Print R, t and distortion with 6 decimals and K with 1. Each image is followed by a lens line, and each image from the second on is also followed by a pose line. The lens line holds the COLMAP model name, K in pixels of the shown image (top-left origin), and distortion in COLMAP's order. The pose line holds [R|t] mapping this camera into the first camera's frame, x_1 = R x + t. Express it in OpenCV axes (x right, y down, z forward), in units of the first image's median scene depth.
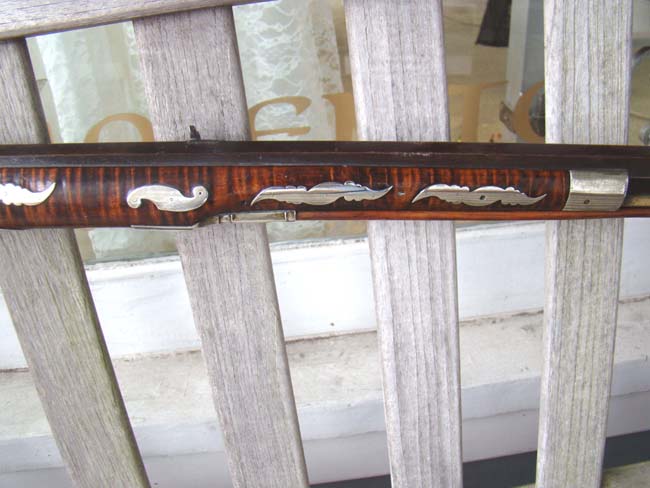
lens RADIAL K [[594.4, 0, 324.7], [0, 594.4, 241.1], [0, 0, 1]] dist [-0.181518, 0.115027]
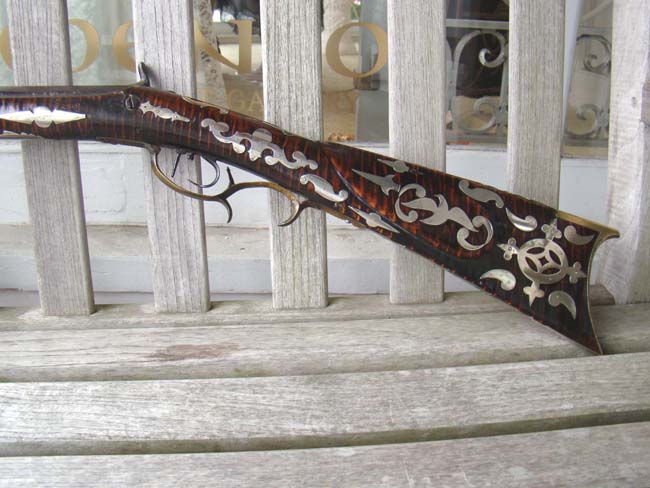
lens RADIAL K [[594.4, 0, 324.7], [0, 594.4, 241.1], [0, 0, 1]] dist [-0.181518, 0.115027]
pose [[0.994865, 0.100177, -0.014421, 0.558672], [-0.101209, 0.984771, -0.141359, 0.560609], [0.000041, 0.142092, 0.989853, -0.323731]]
